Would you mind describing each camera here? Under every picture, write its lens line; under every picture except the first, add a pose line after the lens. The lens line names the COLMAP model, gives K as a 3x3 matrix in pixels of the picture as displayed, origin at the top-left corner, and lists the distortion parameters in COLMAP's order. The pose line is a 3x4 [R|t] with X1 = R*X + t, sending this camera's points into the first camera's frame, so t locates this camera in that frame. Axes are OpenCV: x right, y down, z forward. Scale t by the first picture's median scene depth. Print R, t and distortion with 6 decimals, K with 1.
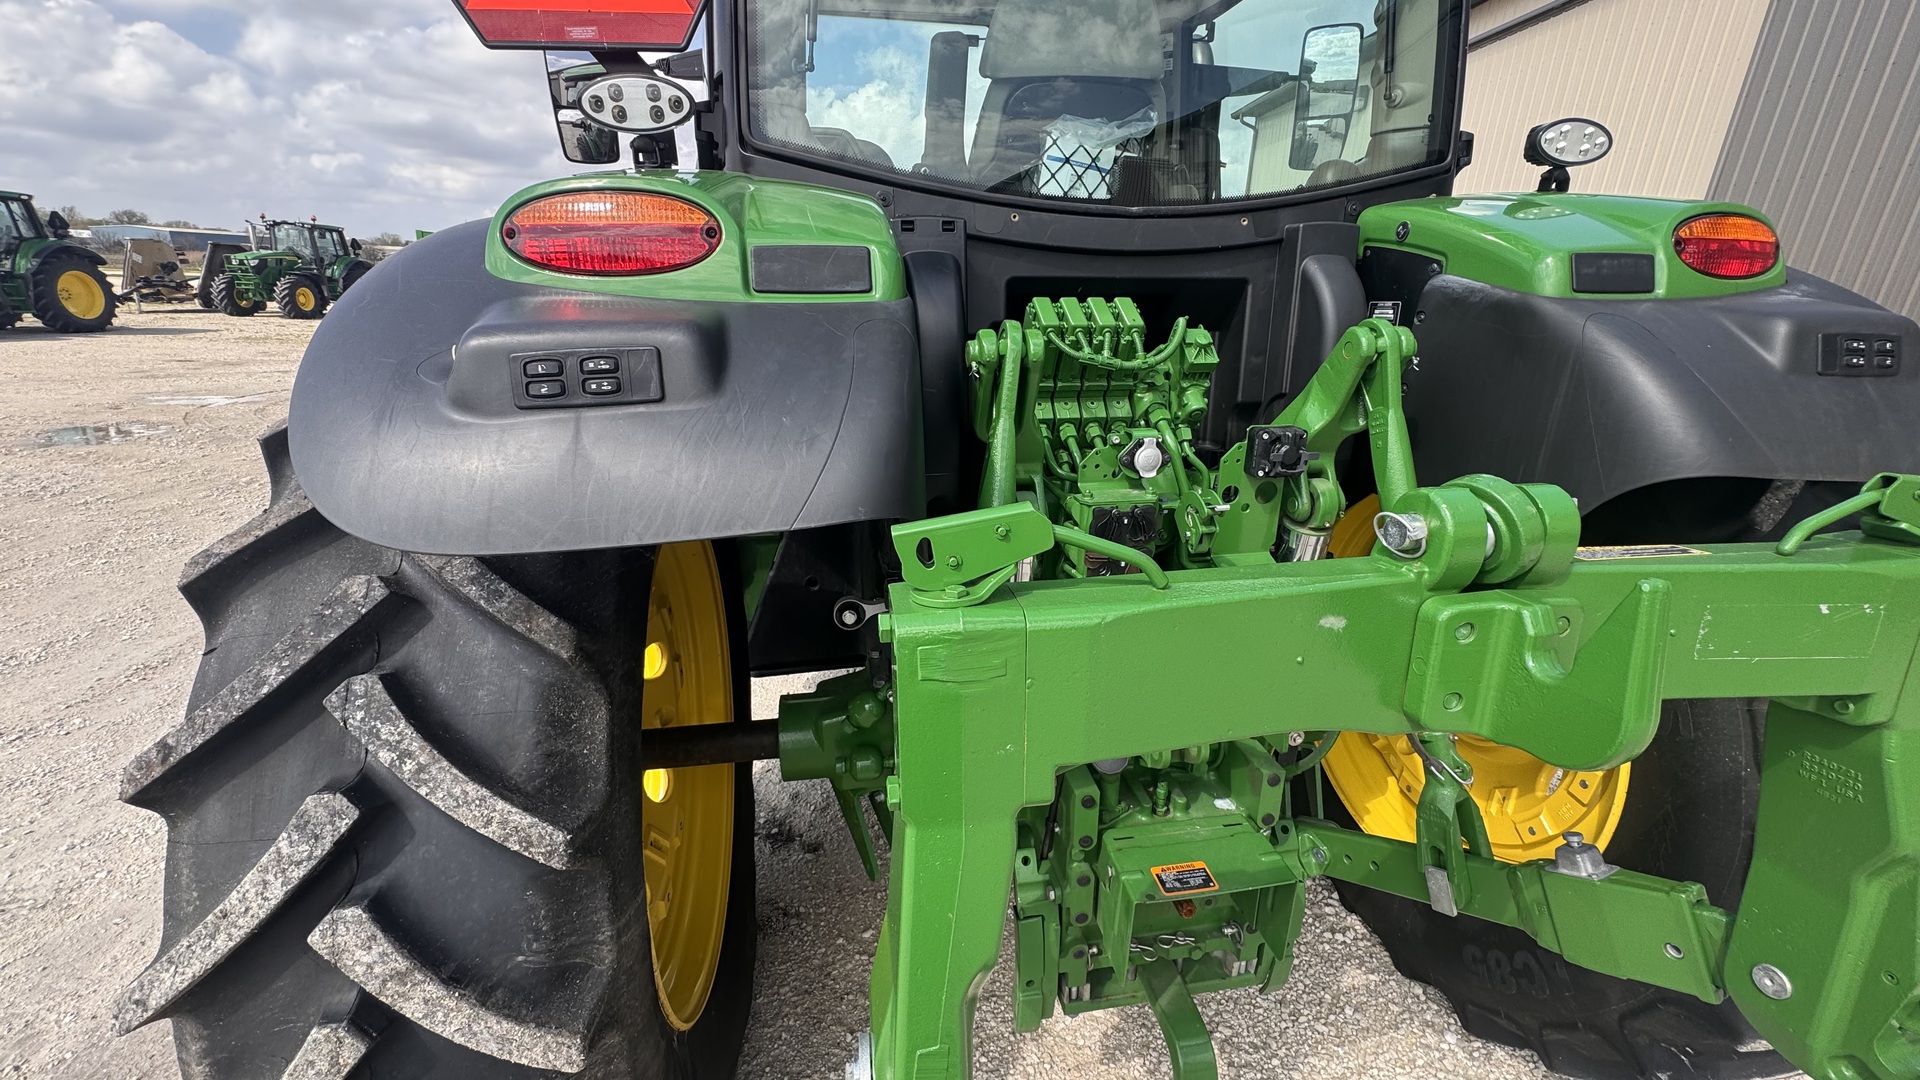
lens RADIAL K [[758.8, 0, 962.3], [0, 758.8, 536.5], [0, 0, 1]] dist [0.000026, -0.000299]
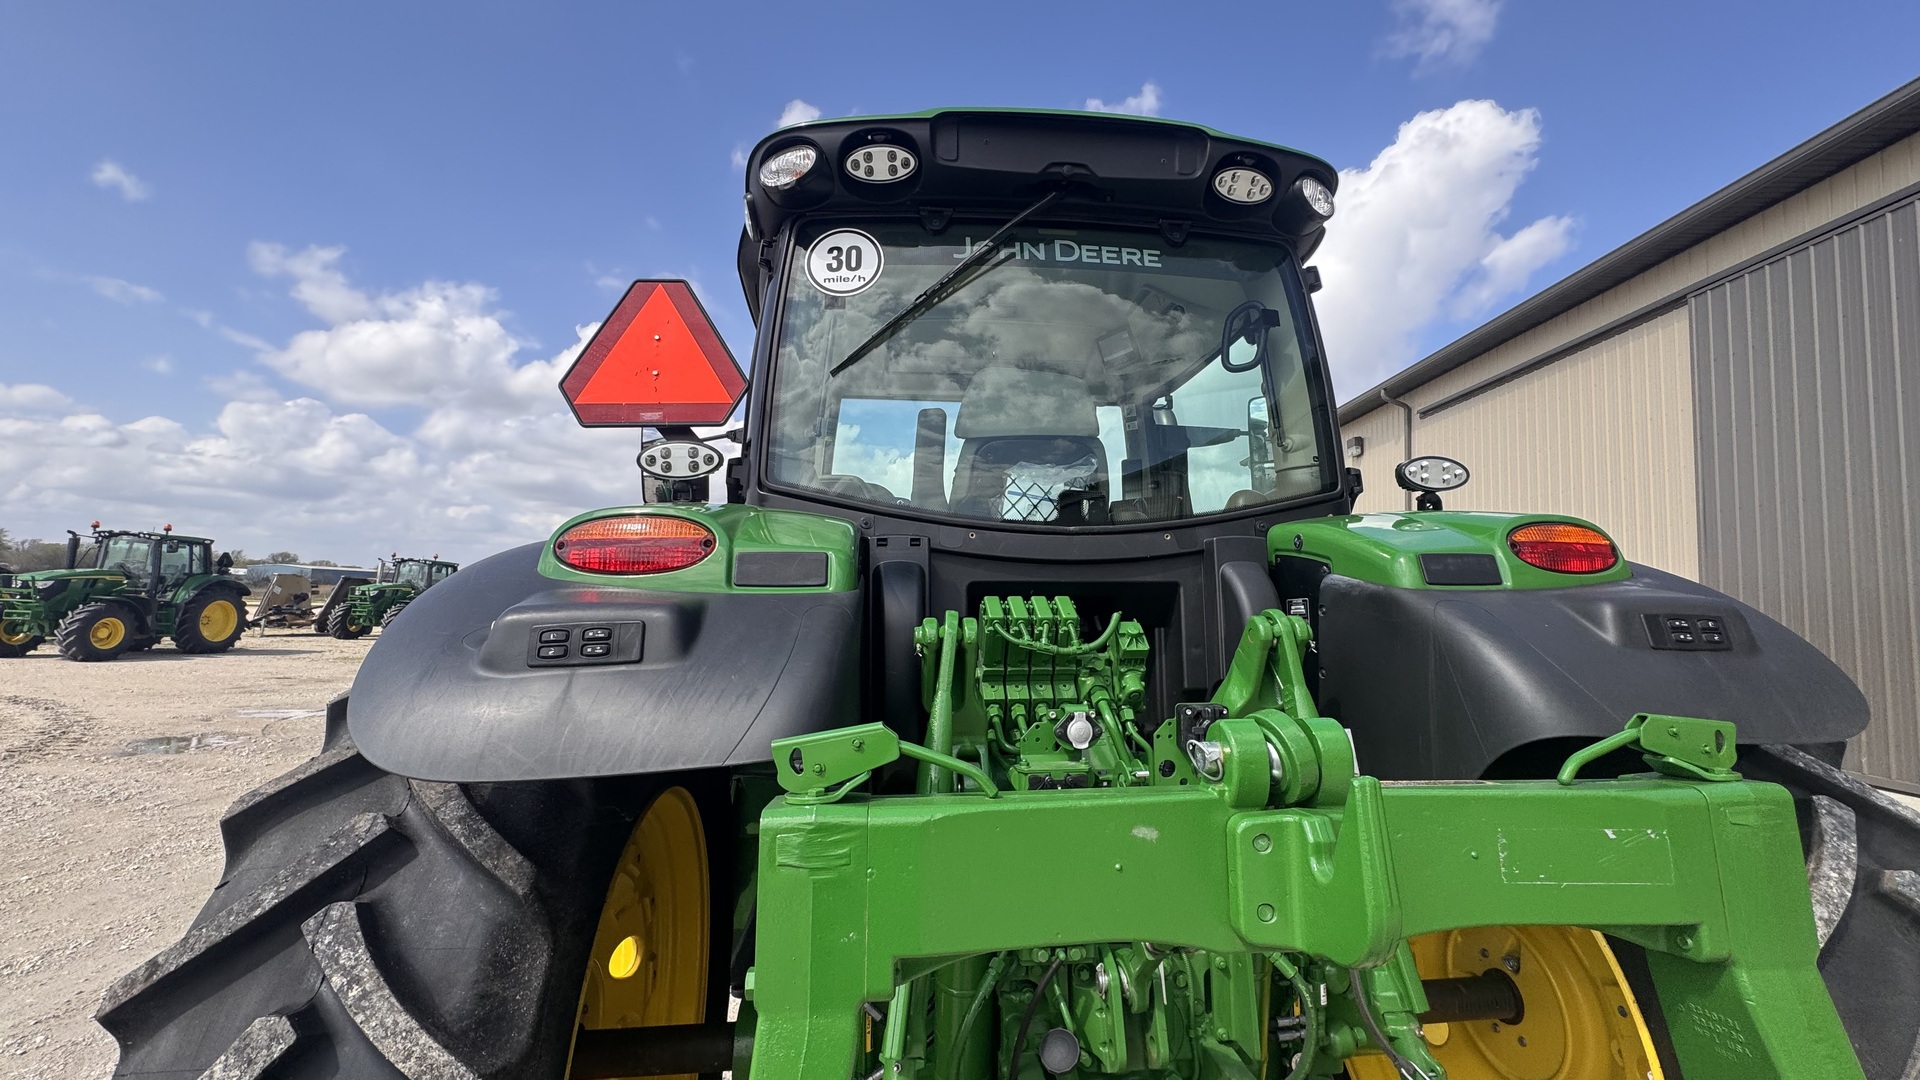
lens RADIAL K [[758.8, 0, 962.3], [0, 758.8, 536.5], [0, 0, 1]] dist [0.000026, -0.000299]
pose [[0.998028, -0.012796, -0.061449, 0.143670], [-0.013168, 0.914528, -0.404307, 0.087006], [0.061370, 0.404319, 0.912557, -0.136087]]
